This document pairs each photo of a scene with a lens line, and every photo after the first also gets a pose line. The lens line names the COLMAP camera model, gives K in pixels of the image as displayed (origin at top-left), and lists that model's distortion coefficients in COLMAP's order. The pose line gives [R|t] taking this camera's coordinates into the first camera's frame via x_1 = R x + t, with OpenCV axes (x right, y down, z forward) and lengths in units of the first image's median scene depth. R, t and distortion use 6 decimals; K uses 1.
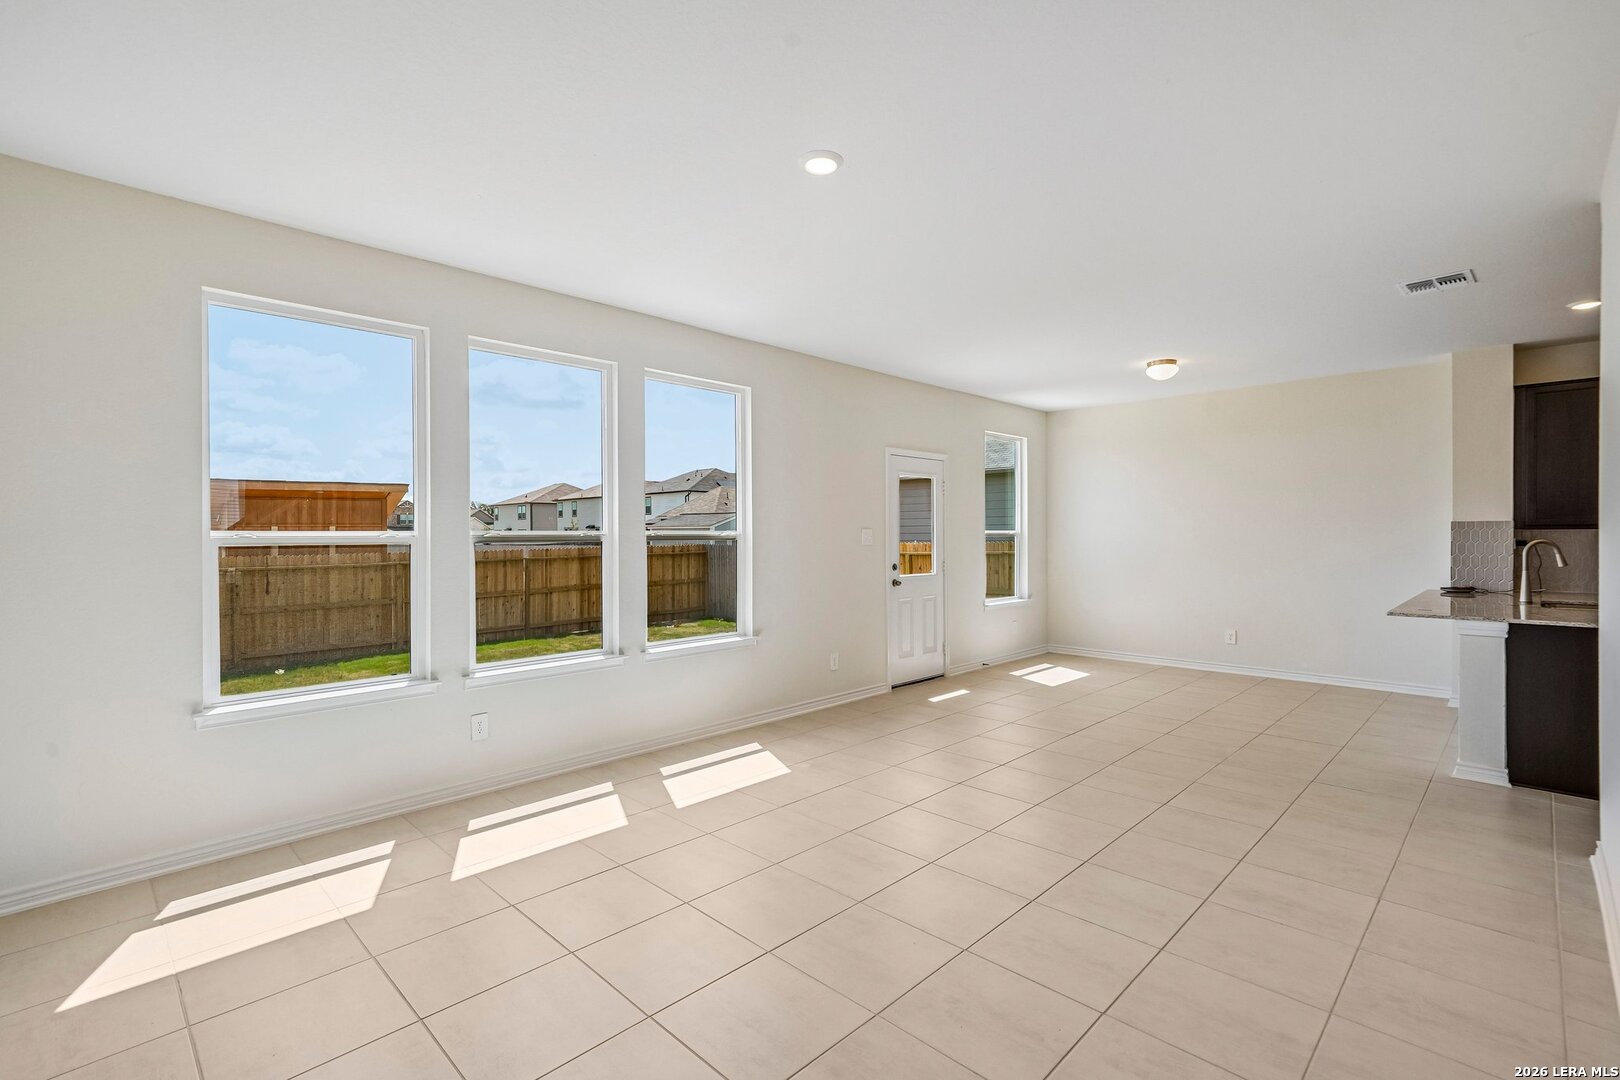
lens RADIAL K [[735.6, 0, 802.9], [0, 735.6, 542.9], [0, 0, 1]] dist [0.006557, 0.001807]
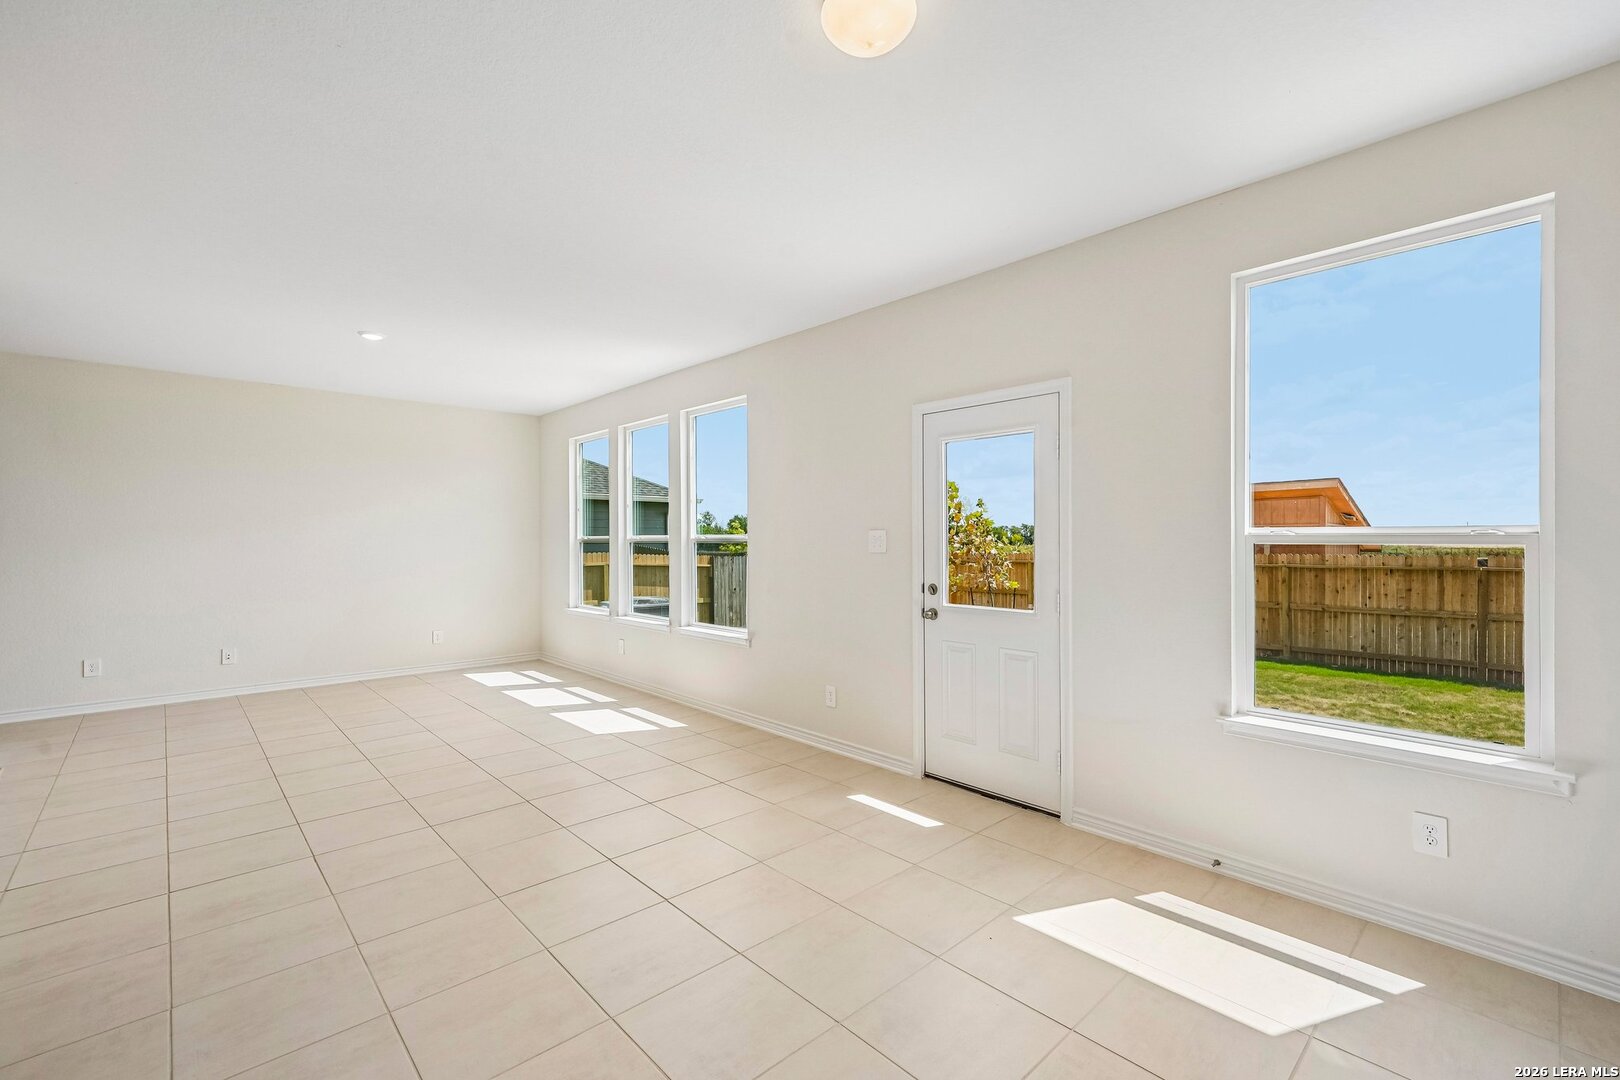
lens RADIAL K [[699.7, 0, 814.8], [0, 699.7, 540.2], [0, 0, 1]] dist [0.001183, 0.001686]
pose [[-0.033009, 0.007254, -0.999429, 0.678584], [-0.008682, 0.999934, 0.007544, -0.011953], [0.999417, 0.008926, -0.032944, 0.850877]]
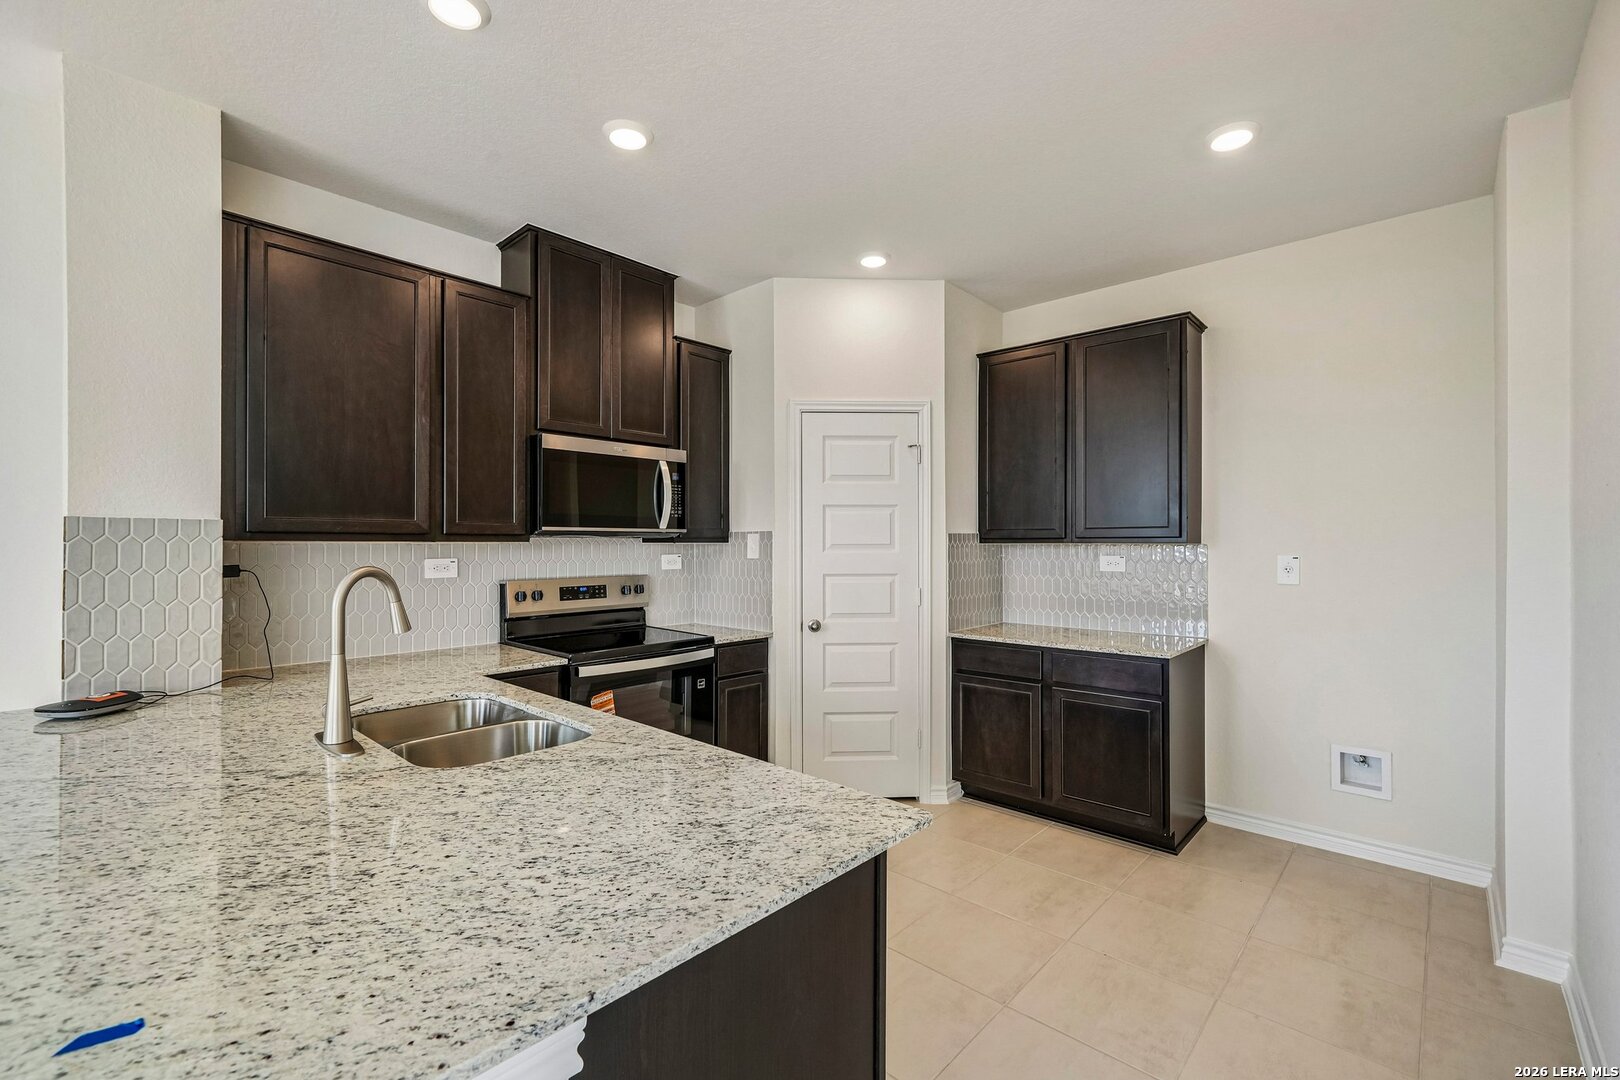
lens RADIAL K [[699.7, 0, 815.6], [0, 699.7, 536.4], [0, 0, 1]] dist [0.001183, 0.001686]
pose [[-0.048222, 0.016832, 0.998695, 0.422478], [0.010982, 0.999807, -0.016320, -0.007812], [-0.998776, 0.010181, -0.048398, 0.532968]]
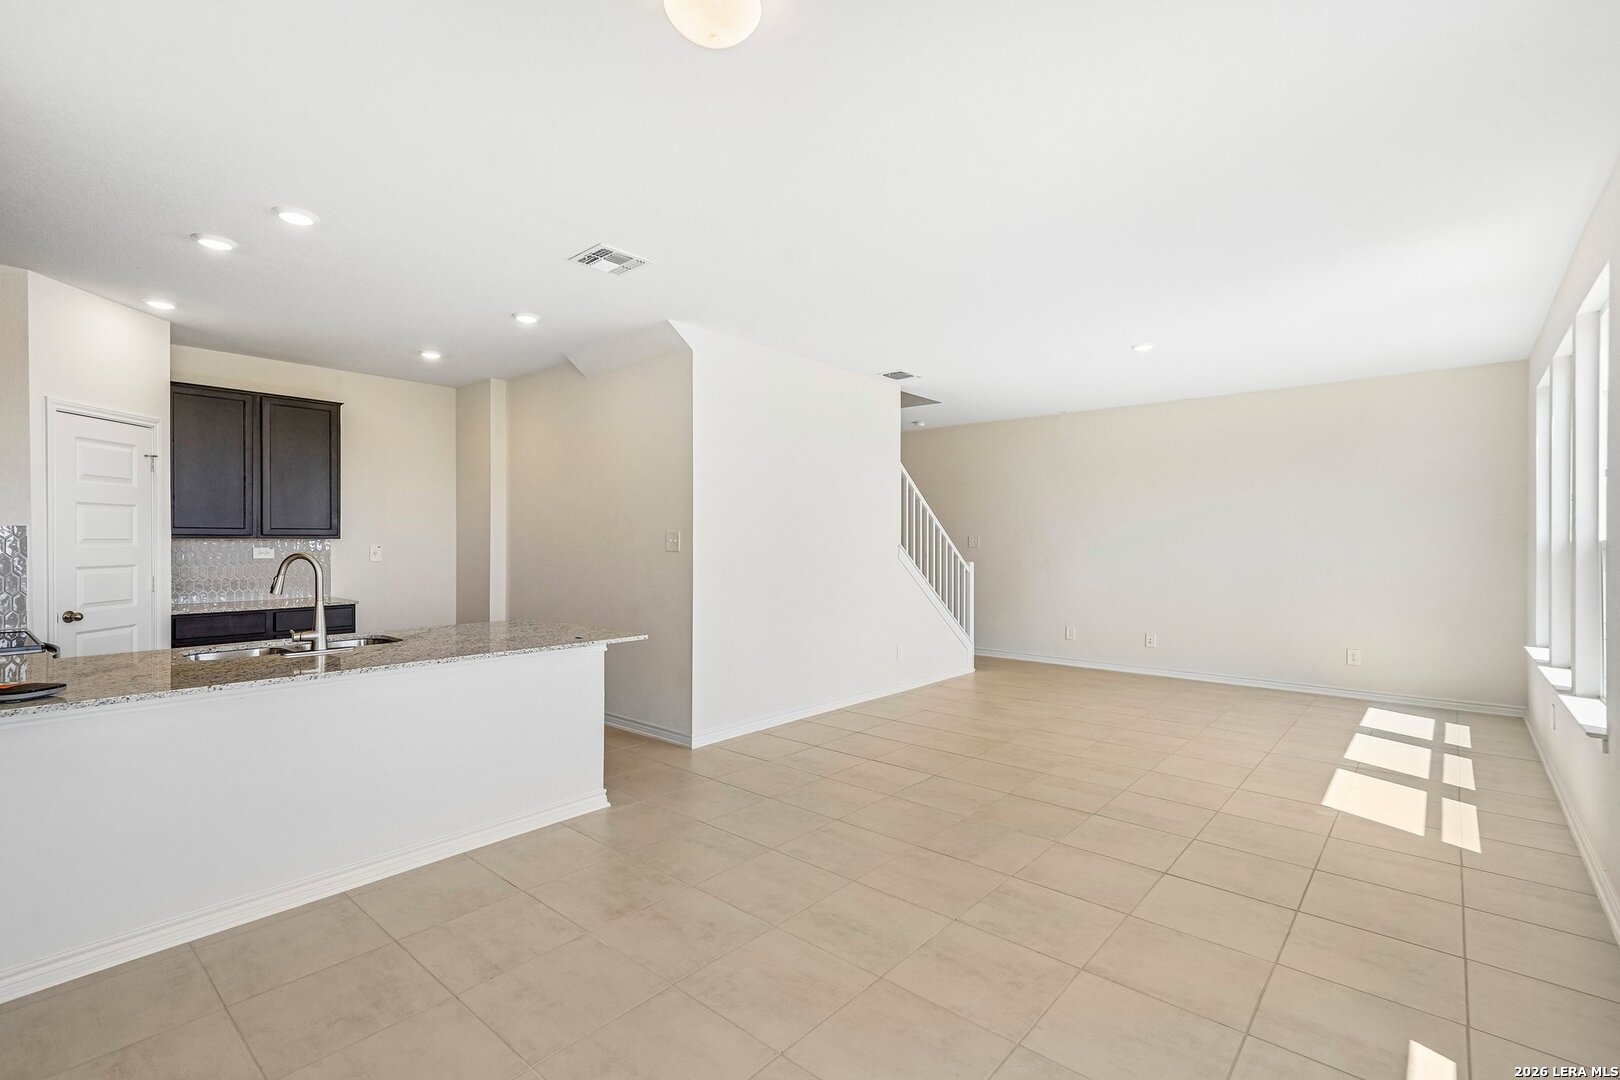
lens RADIAL K [[735.6, 0, 803.3], [0, 735.6, 543.0], [0, 0, 1]] dist [0.006557, 0.001807]
pose [[-0.997987, 0.004394, -0.063269, 0.406656], [0.003413, 0.999872, 0.015603, -0.014810], [0.063329, 0.015355, -0.997875, 1.131113]]
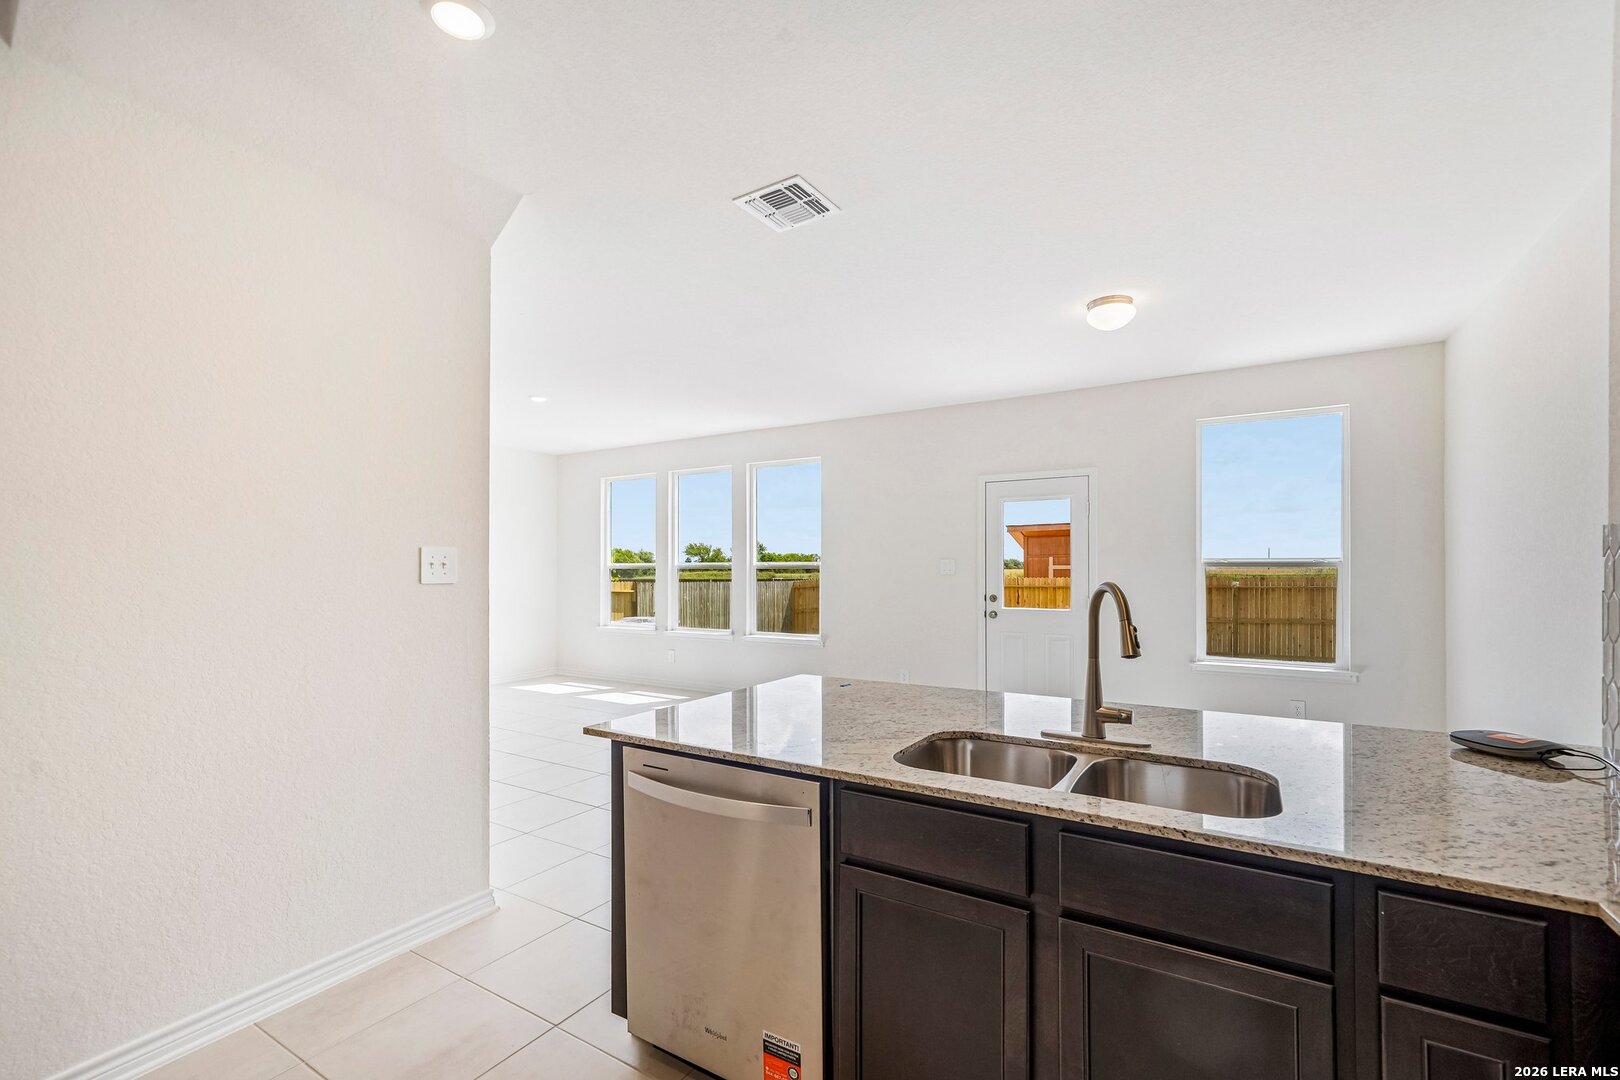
lens RADIAL K [[699.7, 0, 803.7], [0, 699.7, 565.6], [0, 0, 1]] dist [0.001183, 0.001686]
pose [[0.217611, 0.003649, -0.976029, 0.892809], [-0.008321, 0.999964, 0.001884, -0.008478], [0.976000, 0.007711, 0.217633, 0.518955]]
